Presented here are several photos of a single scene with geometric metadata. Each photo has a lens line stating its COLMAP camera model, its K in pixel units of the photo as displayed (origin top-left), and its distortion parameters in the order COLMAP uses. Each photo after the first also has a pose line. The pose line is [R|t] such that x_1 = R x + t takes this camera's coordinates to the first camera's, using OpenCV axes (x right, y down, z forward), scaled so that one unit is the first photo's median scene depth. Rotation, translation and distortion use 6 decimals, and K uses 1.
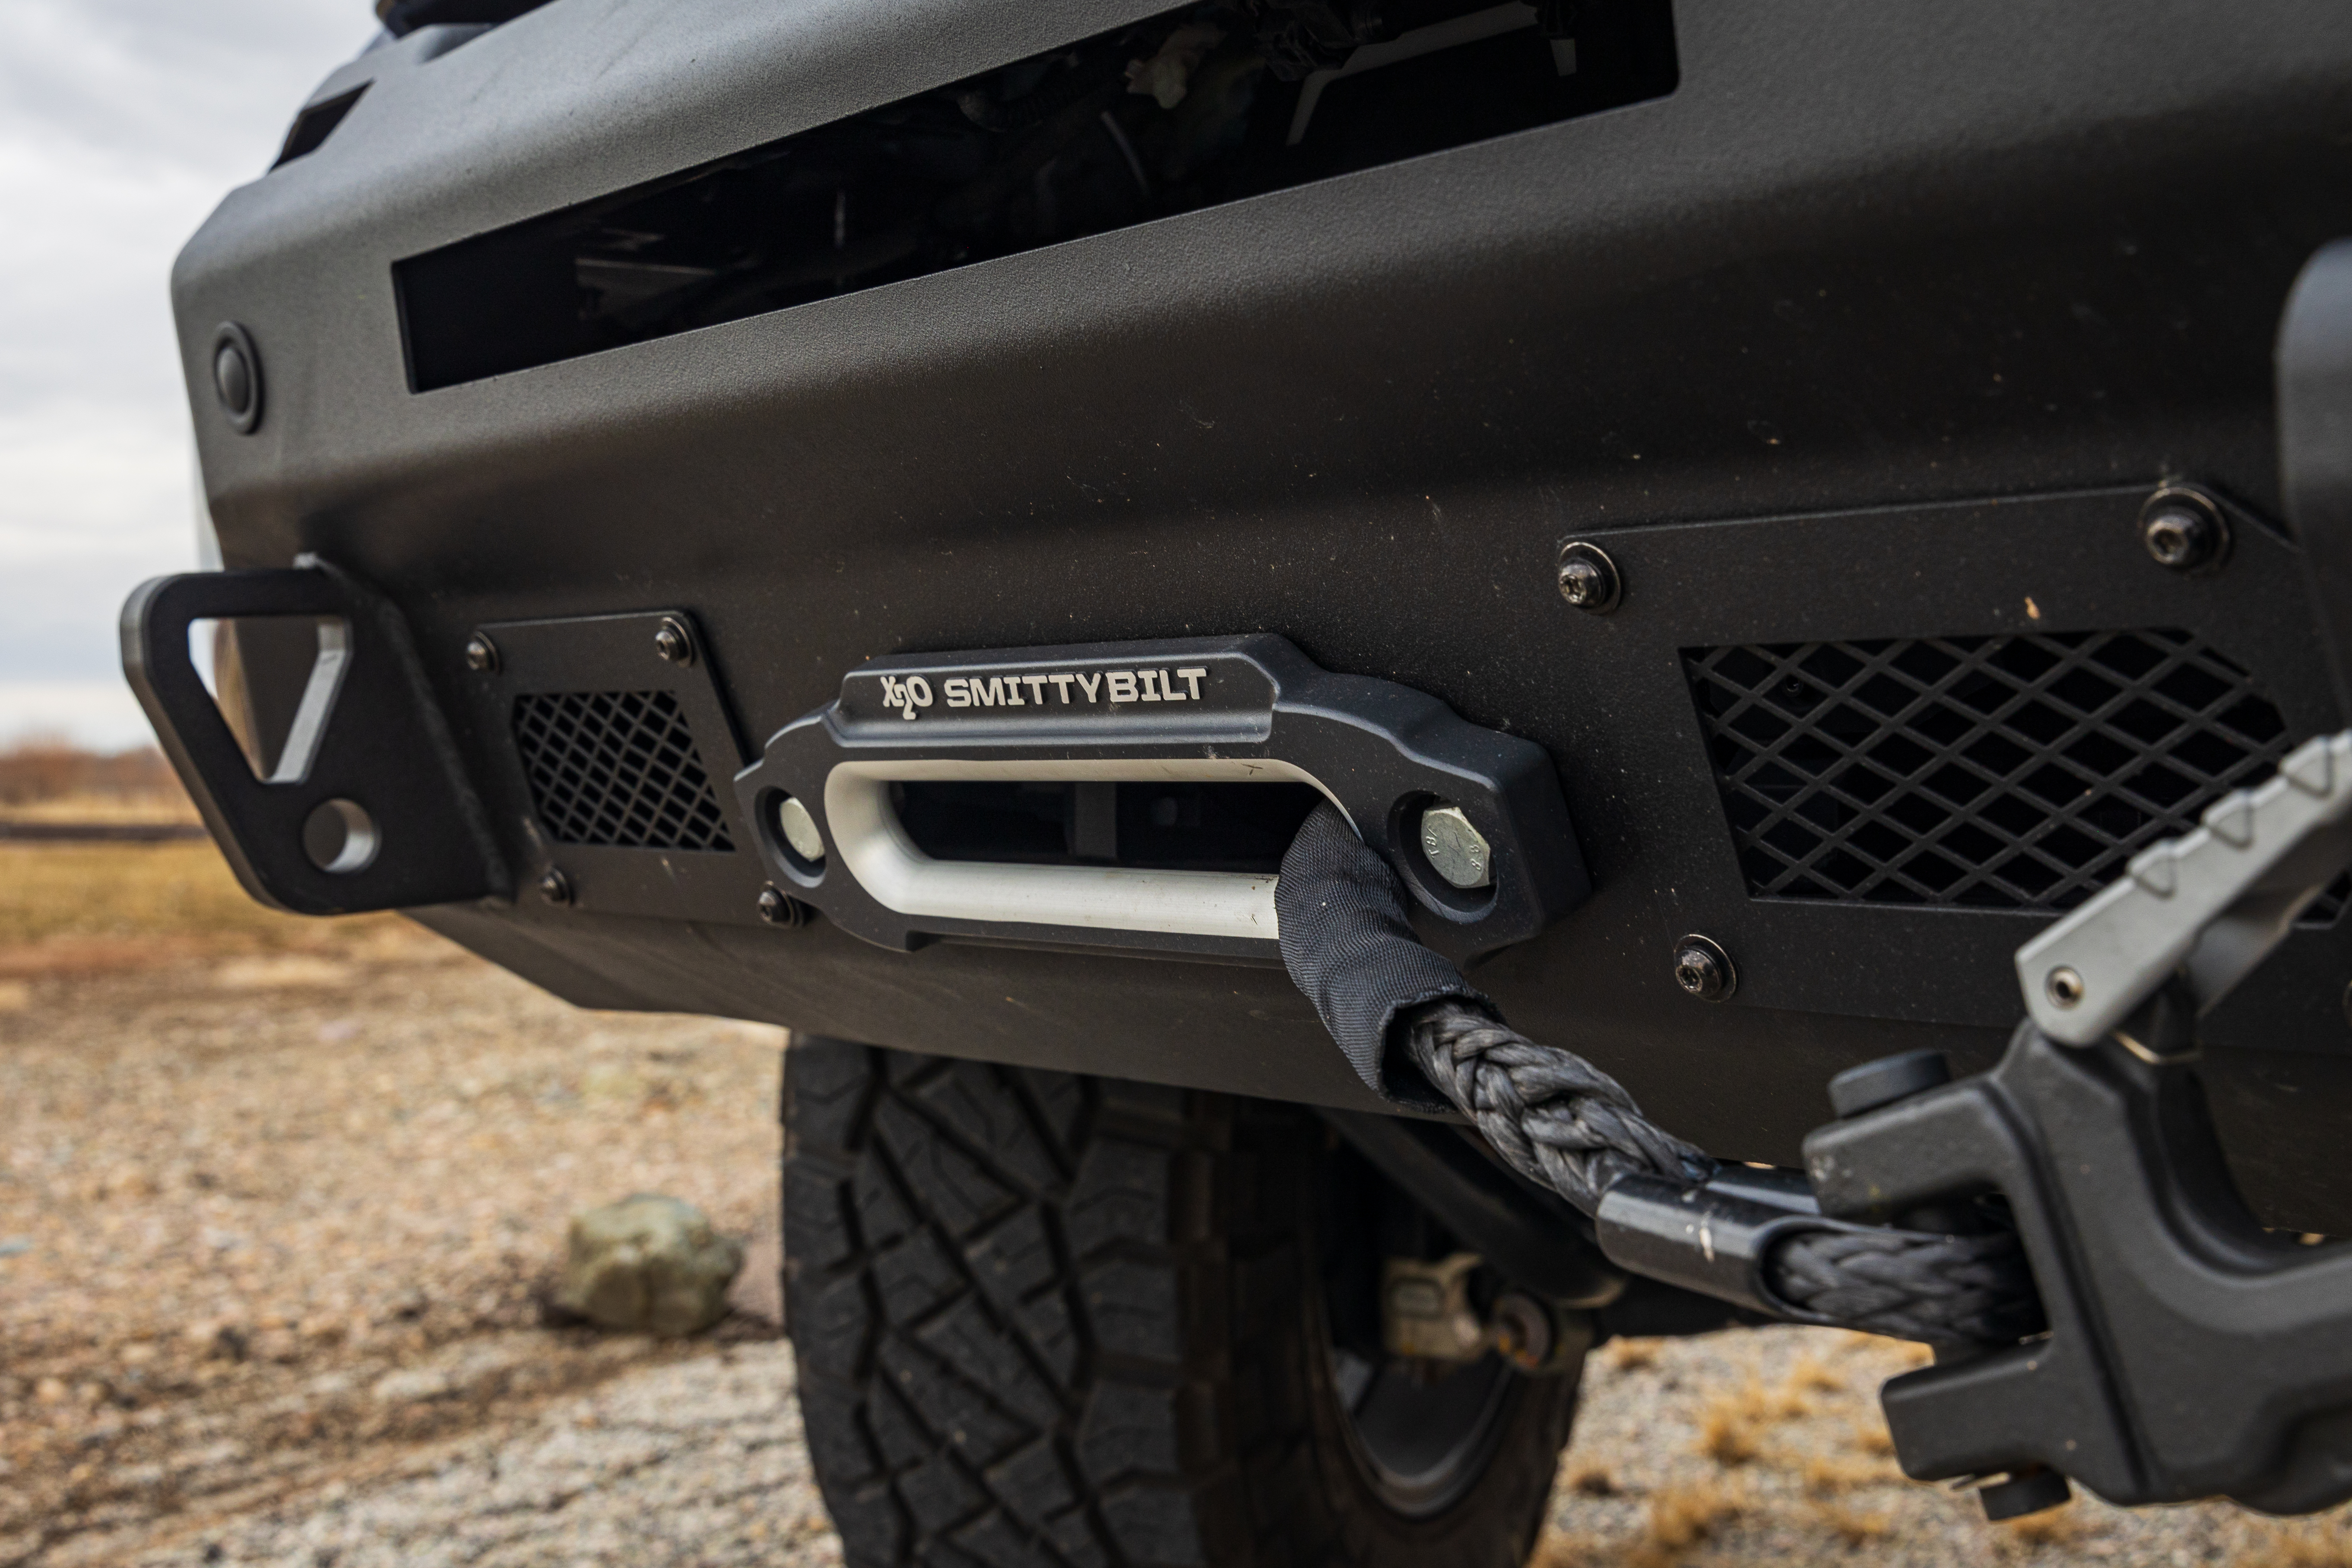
lens RADIAL K [[2869.1, 0, 1171.4], [0, 2869.1, 895.8], [0, 0, 1]] dist [0.020190, -0.004294]
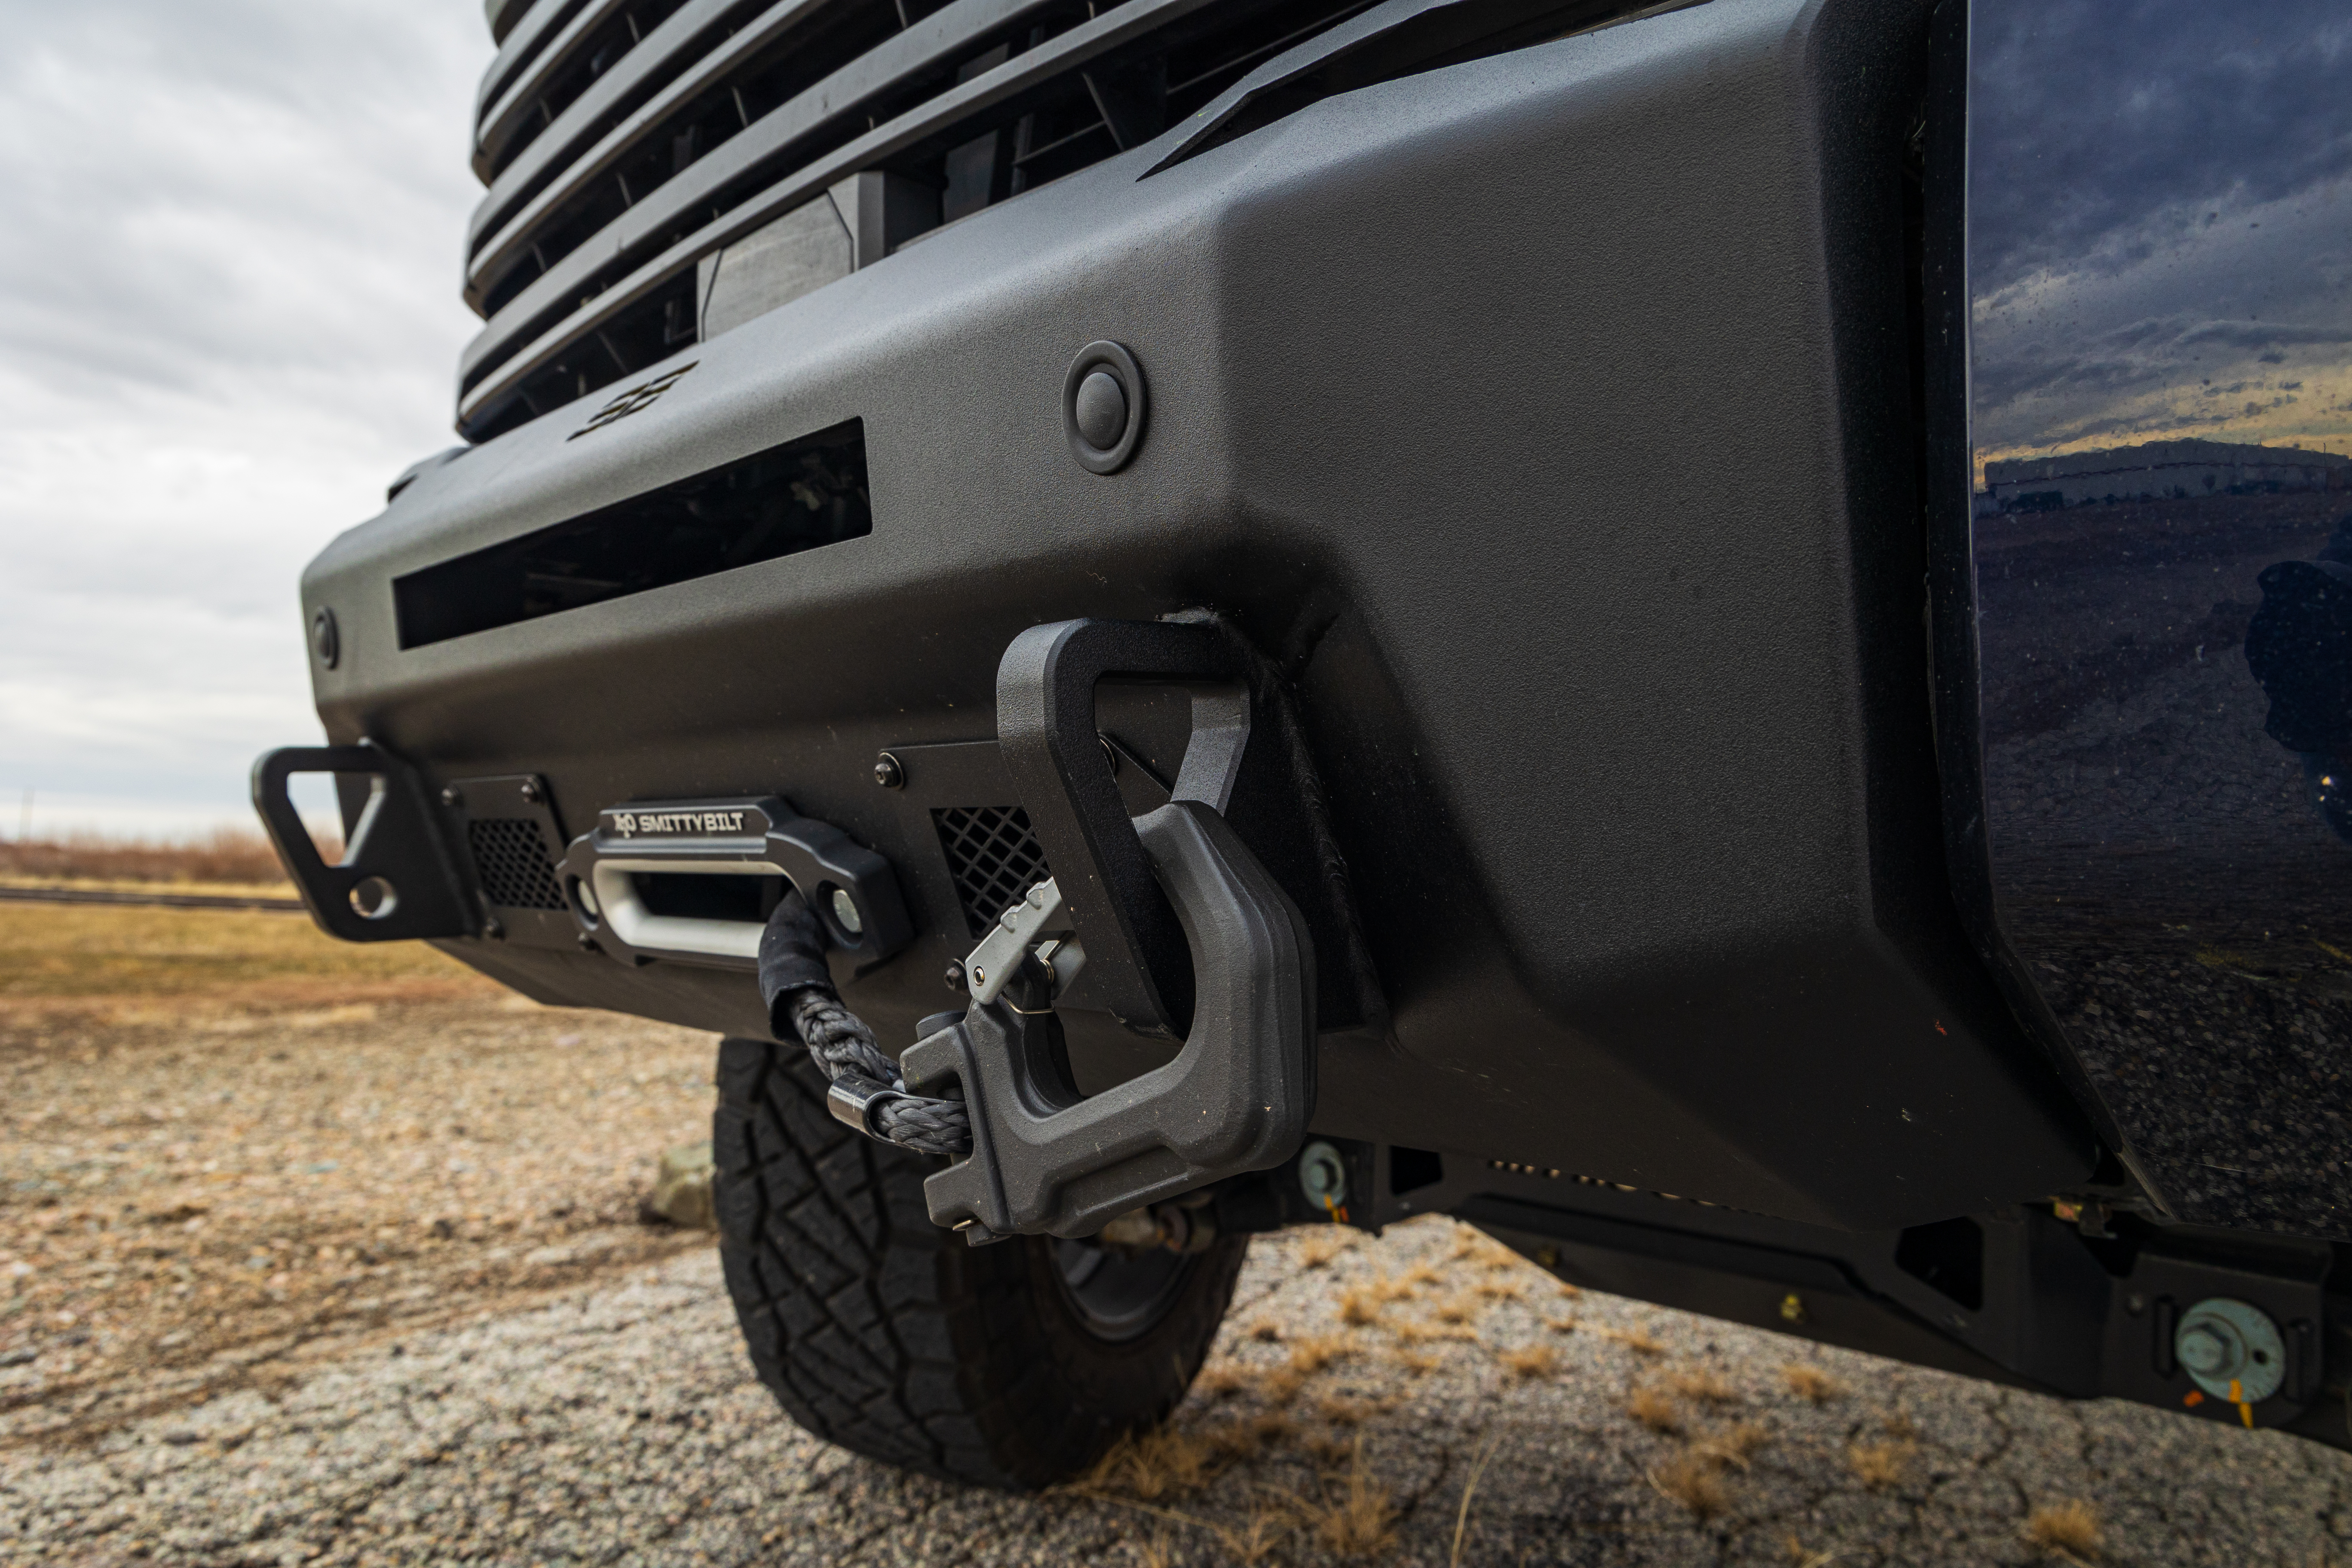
lens RADIAL K [[1881.0, 0, 1182.3], [0, 1881.0, 869.1], [0, 0, 1]] dist [0.003645, 0.000637]
pose [[0.999530, 0.029912, 0.006670, 0.088882], [-0.029489, 0.997973, -0.056394, 0.005444], [-0.008343, 0.056171, 0.998386, -0.069570]]
